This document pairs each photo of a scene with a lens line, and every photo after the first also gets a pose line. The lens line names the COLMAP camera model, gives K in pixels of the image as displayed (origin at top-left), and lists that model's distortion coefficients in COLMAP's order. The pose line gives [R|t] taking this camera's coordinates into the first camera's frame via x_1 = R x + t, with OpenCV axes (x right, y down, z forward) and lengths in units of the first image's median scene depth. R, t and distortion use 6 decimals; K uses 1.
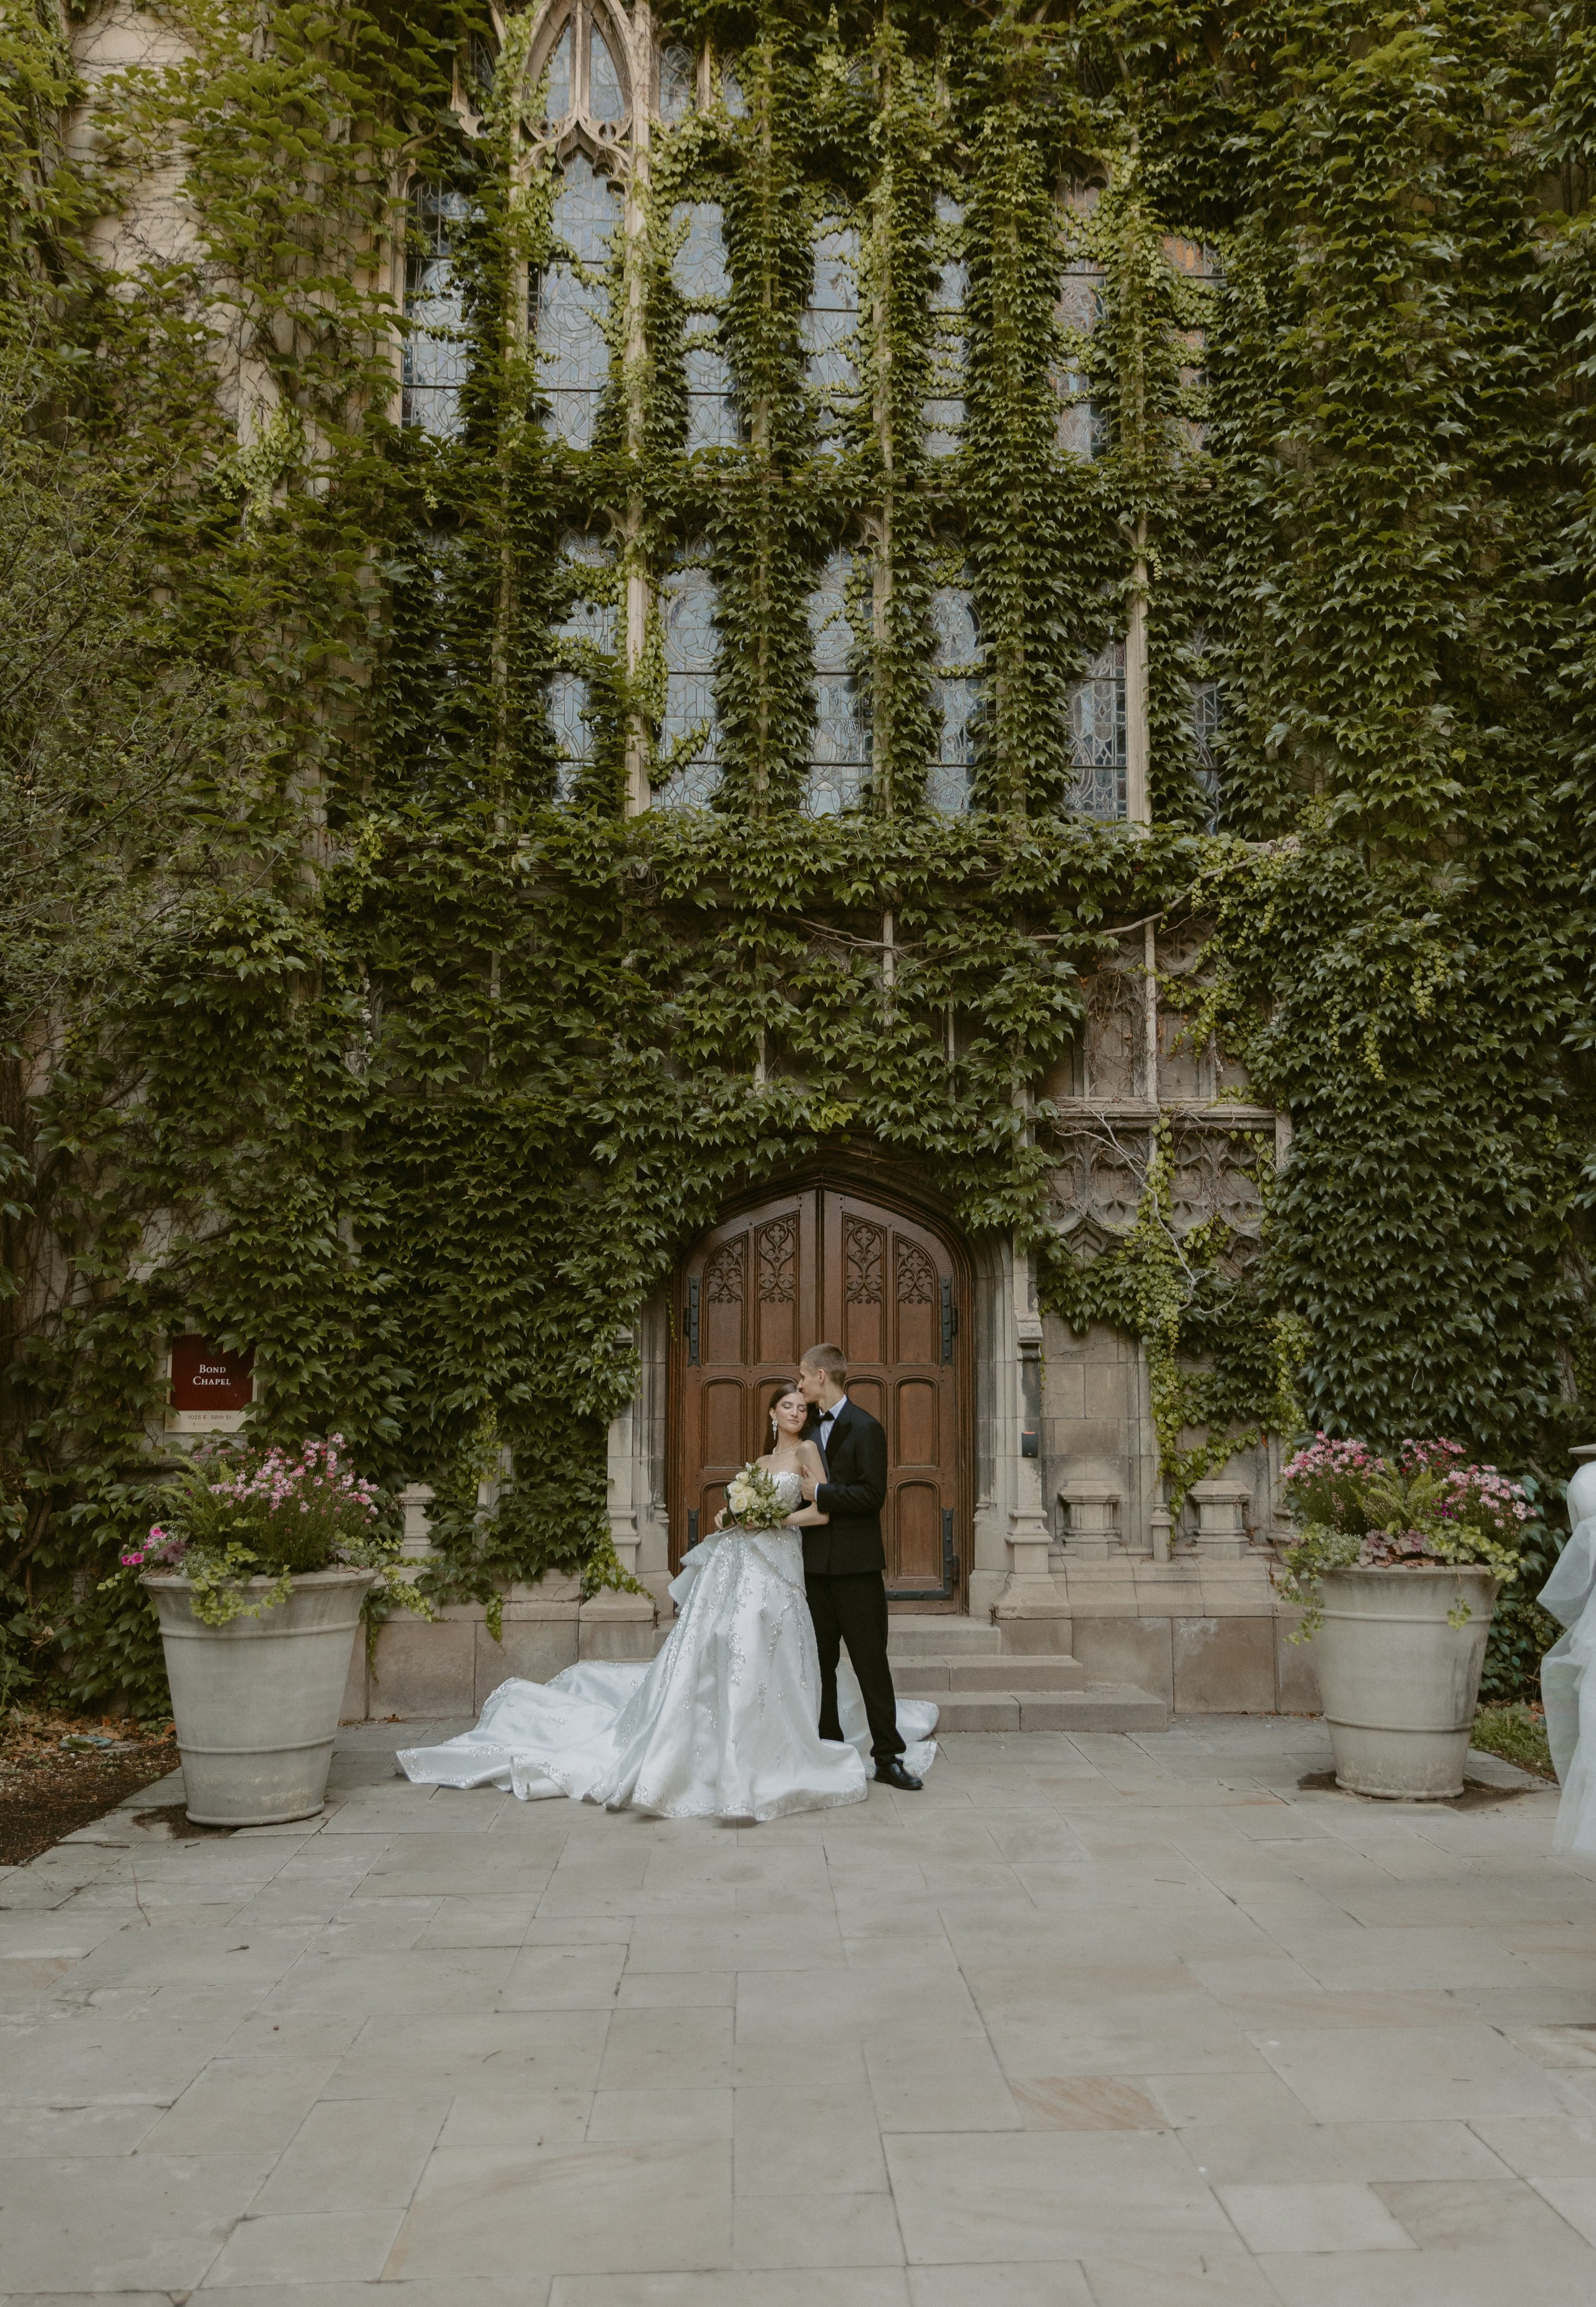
lens RADIAL K [[1868.3, 0, 826.3], [0, 1868.3, 1174.5], [0, 0, 1]] dist [-0.002718, 0.003790]
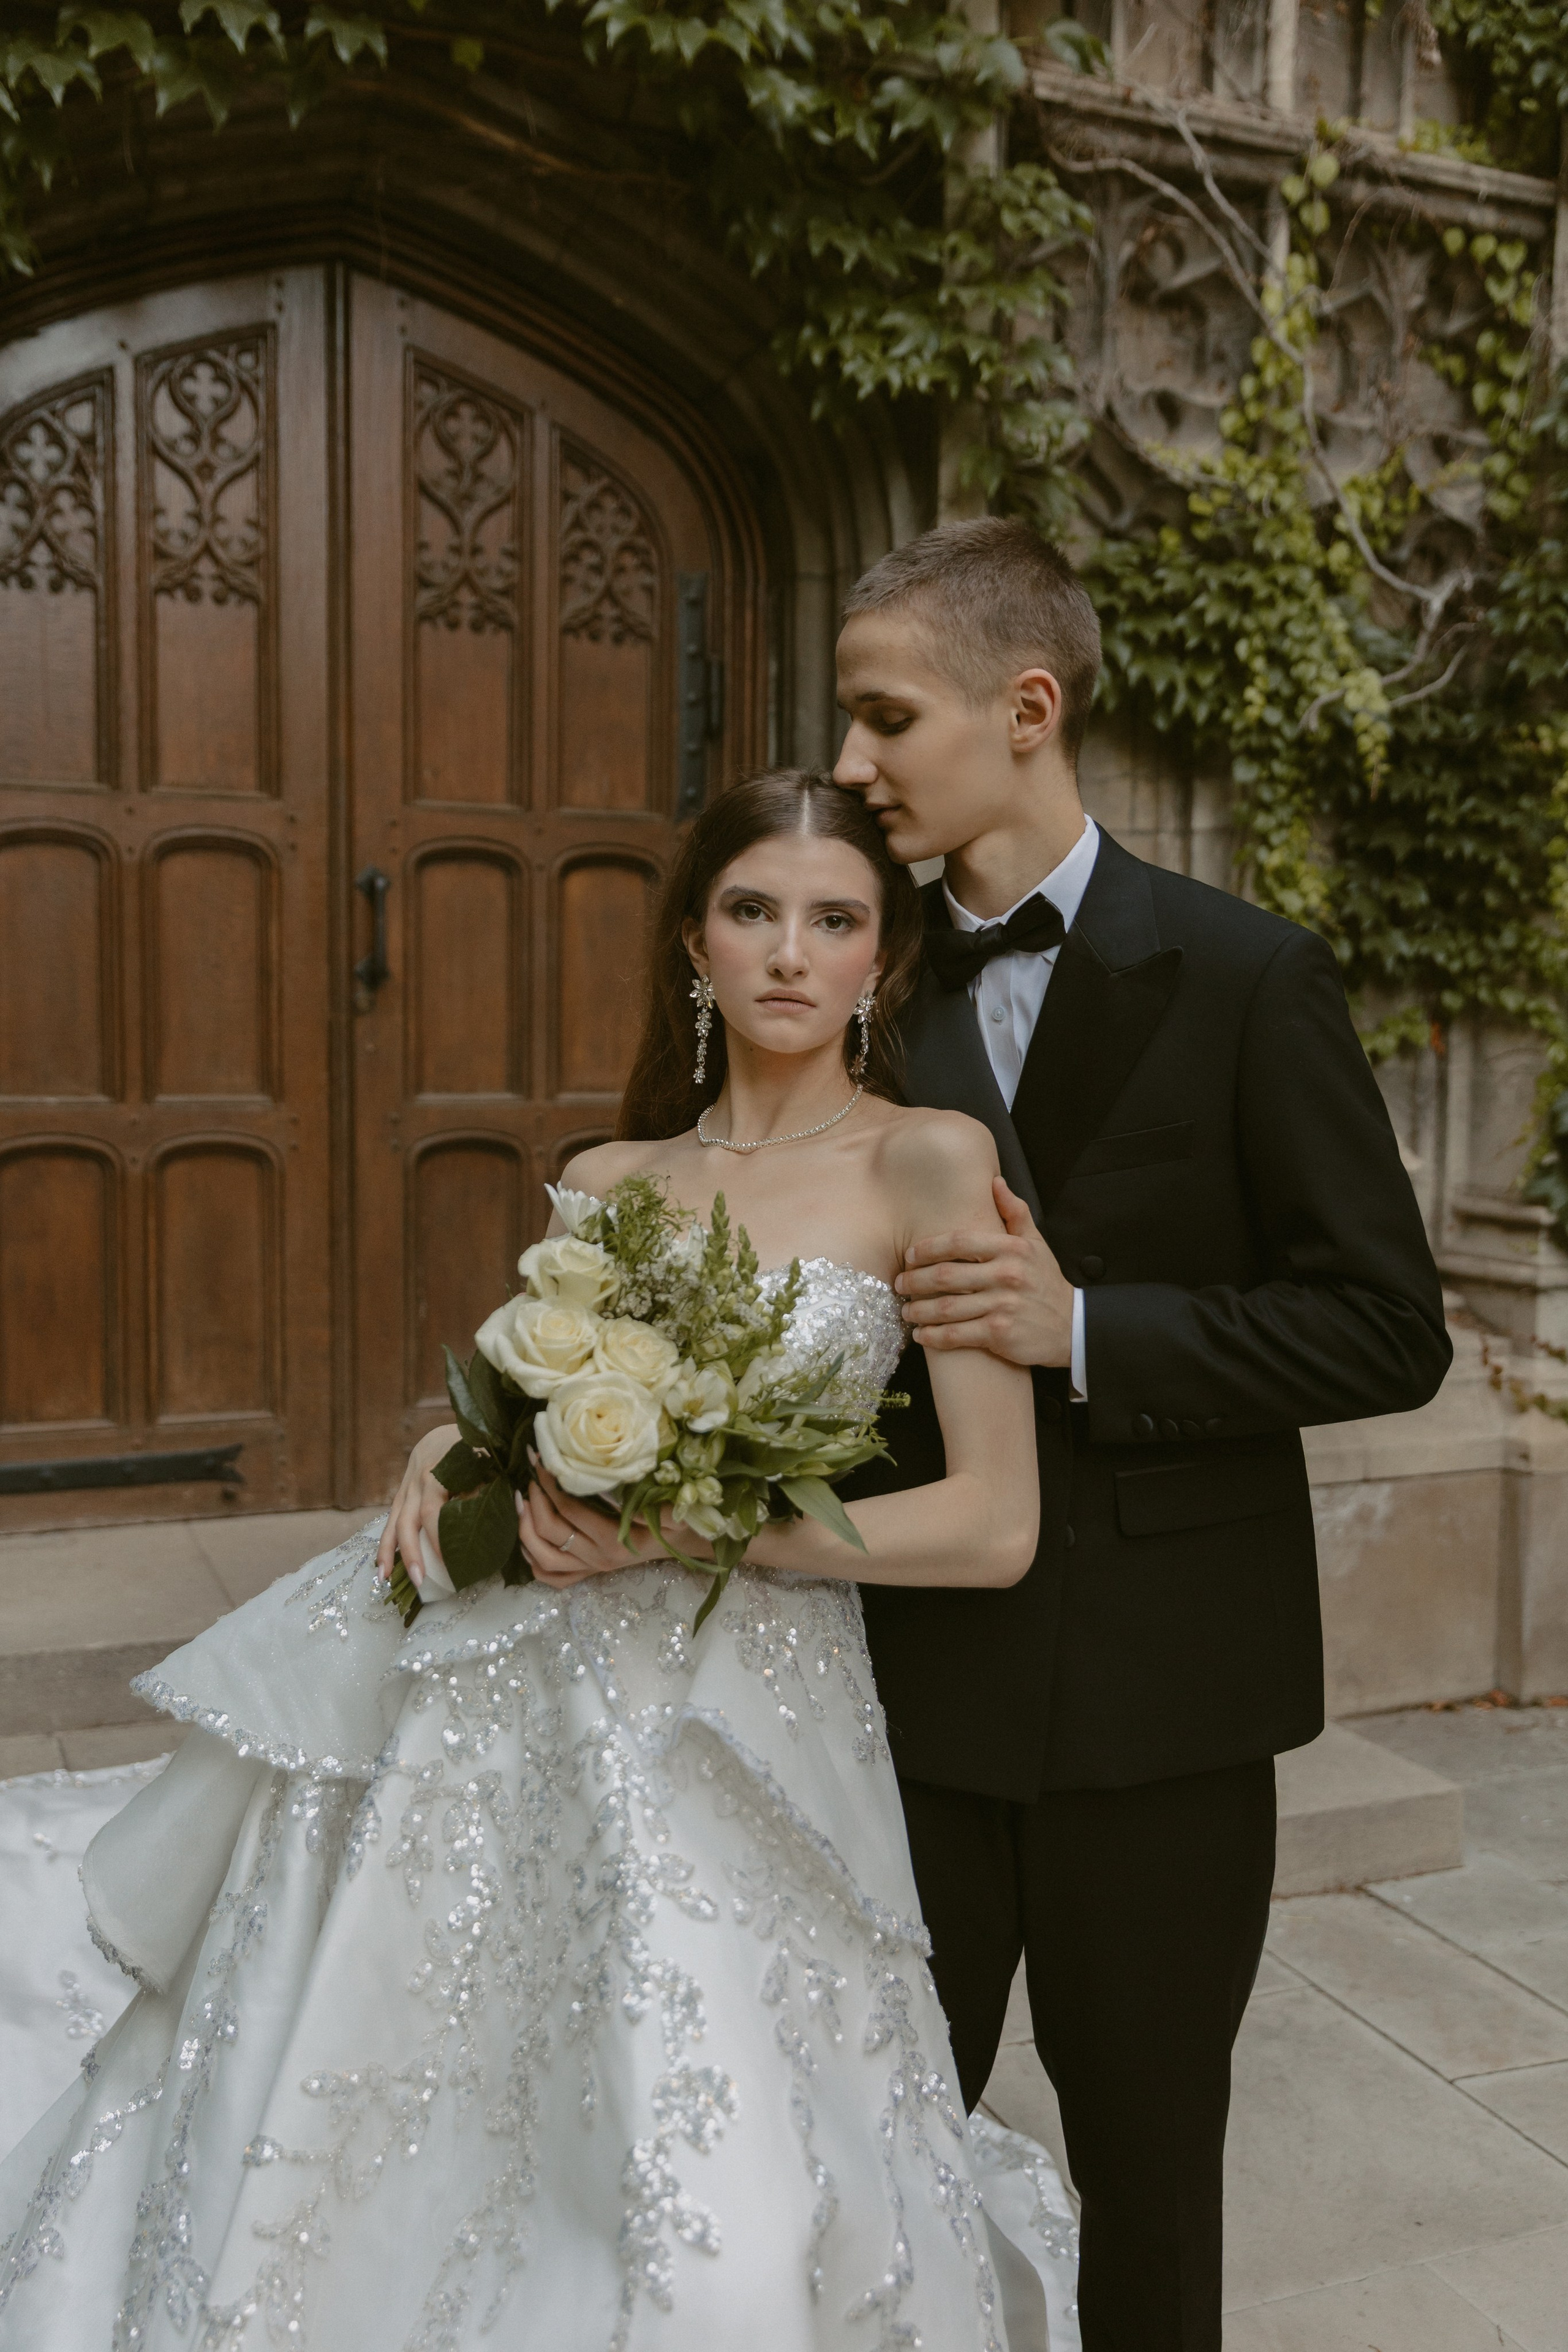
lens RADIAL K [[2090.2, 0, 764.4], [0, 2090.2, 1163.1], [0, 0, 1]] dist [0.019948, -0.003083]
pose [[0.932074, -0.013747, 0.362008, -0.072810], [-0.063200, 0.977785, 0.199853, 0.088333], [-0.356714, -0.209157, 0.910499, 0.638202]]
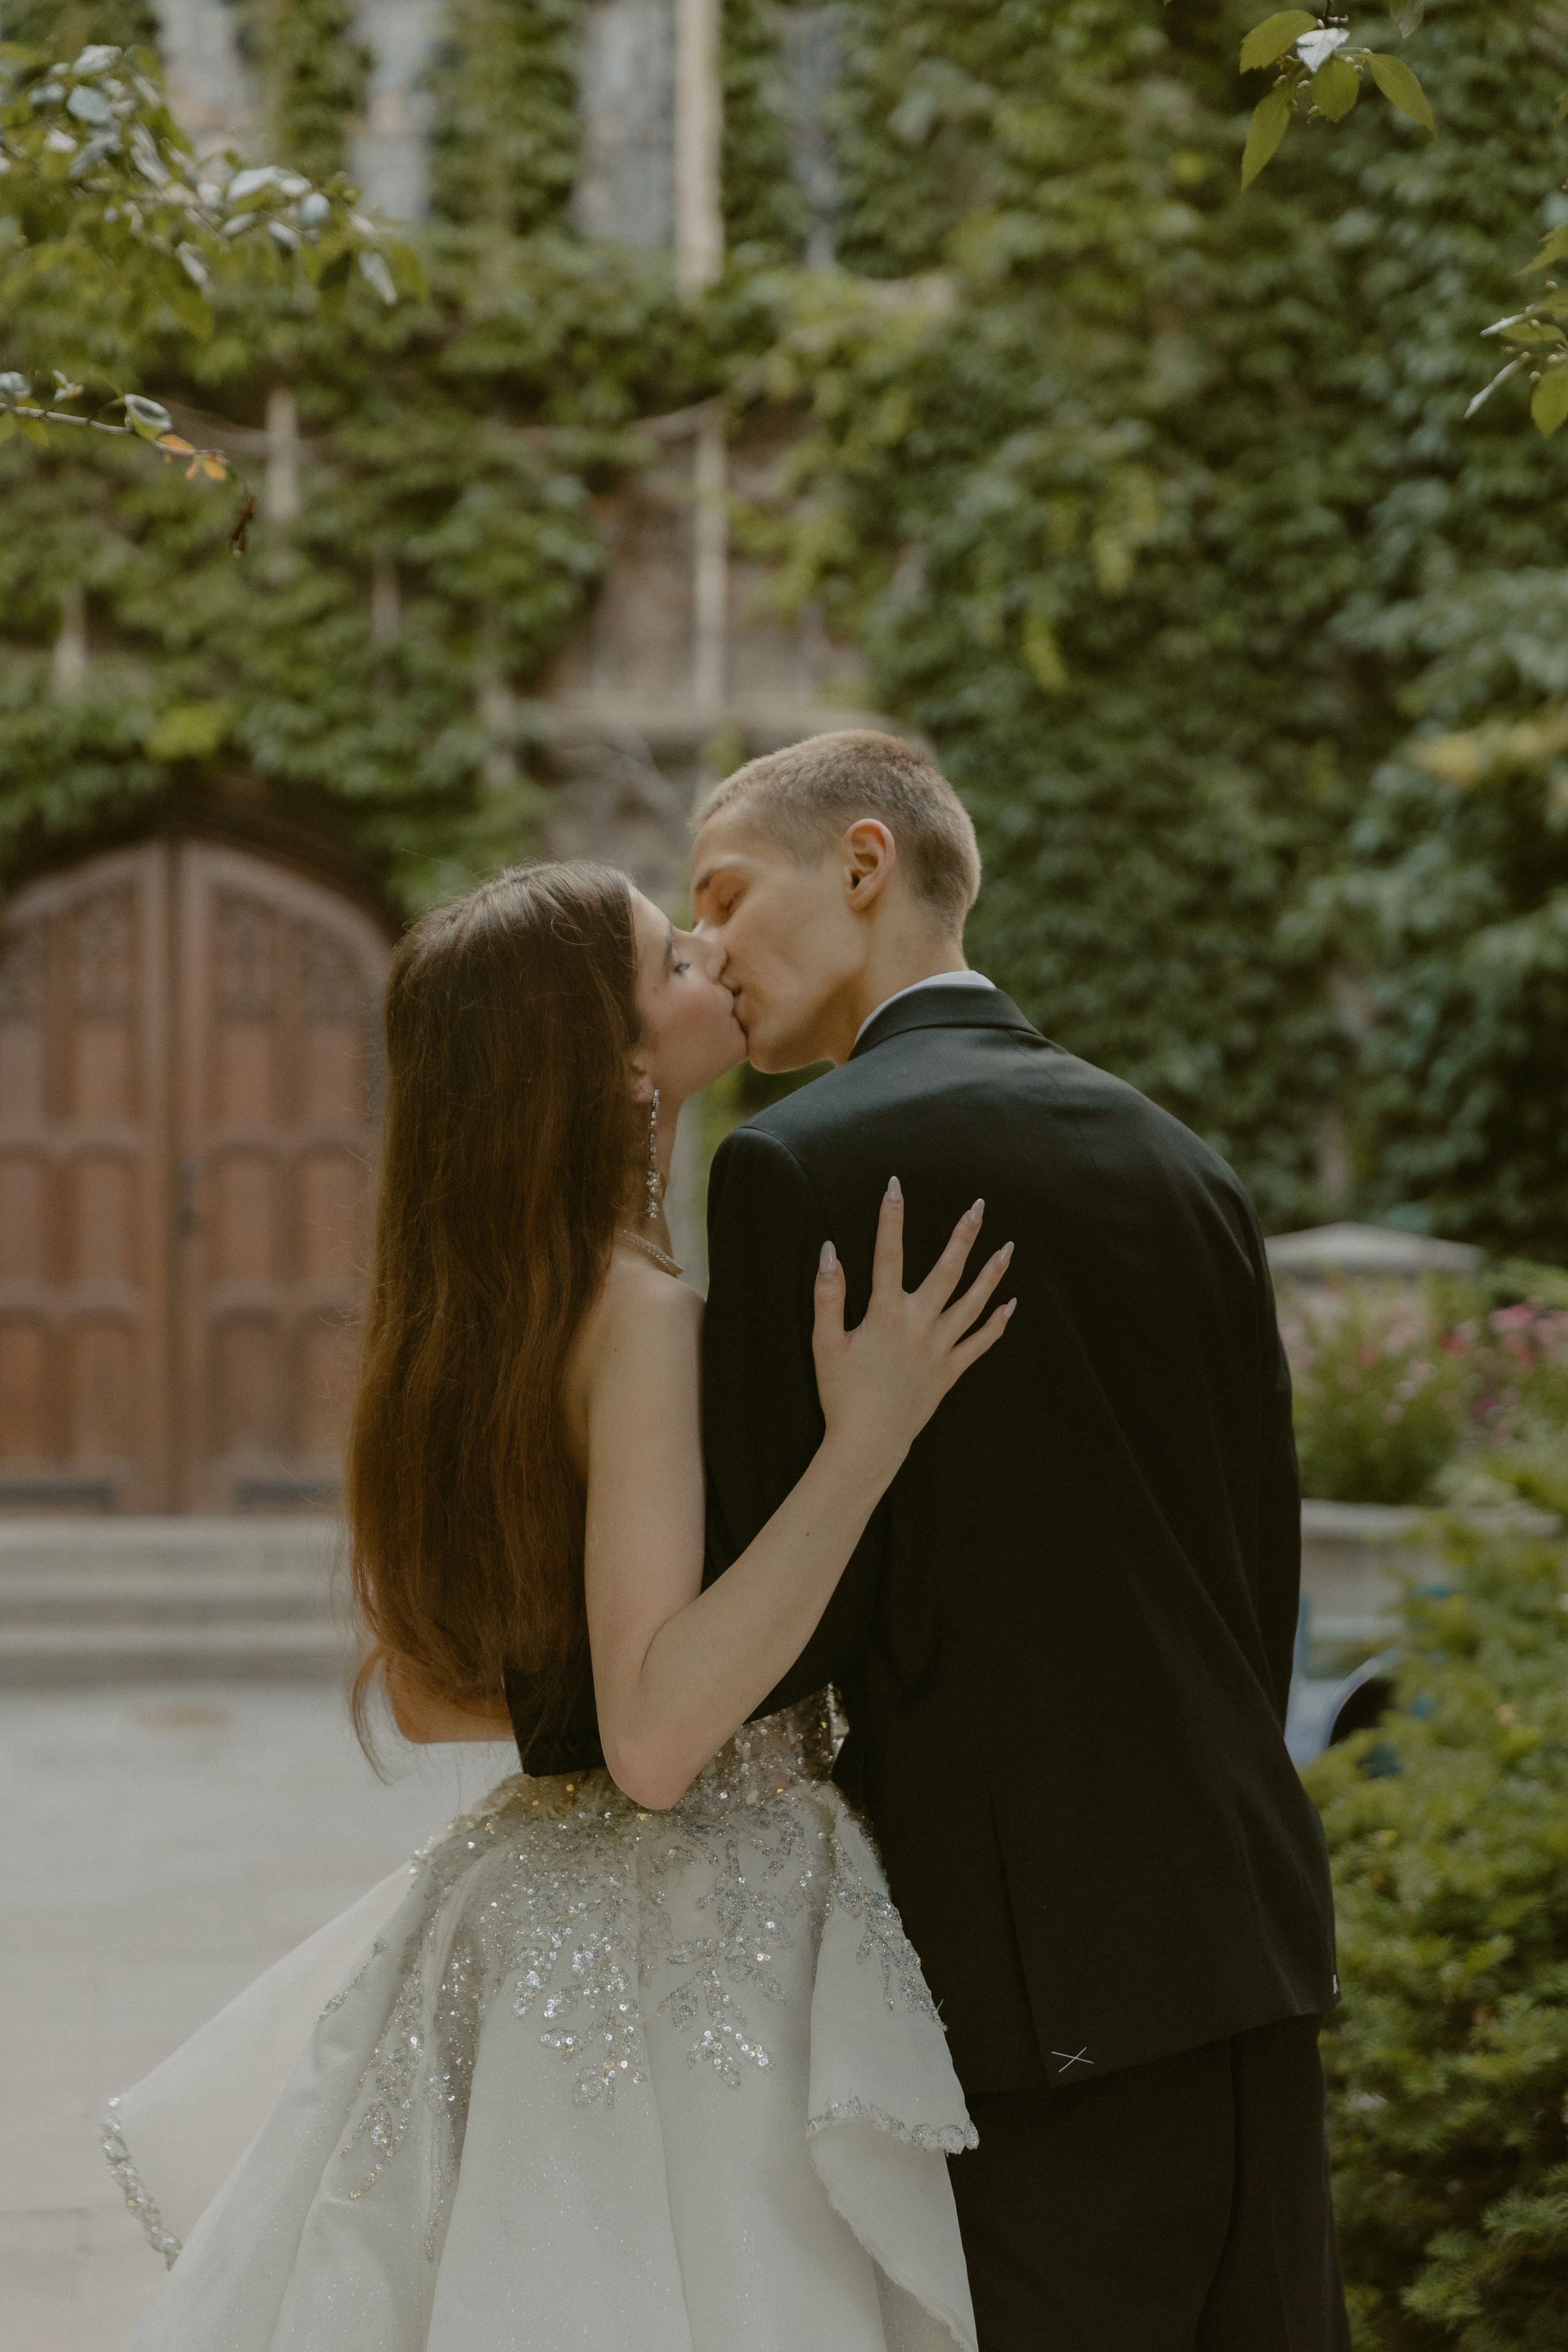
lens RADIAL K [[4445.4, 0, 791.9], [0, 4445.4, 1180.4], [0, 0, 1]] dist [-0.018533, 0.000000]
pose [[0.996294, 0.003816, 0.085928, 0.077460], [-0.013856, 0.993088, 0.116553, -0.057205], [-0.084890, -0.117311, 0.989460, -0.492187]]
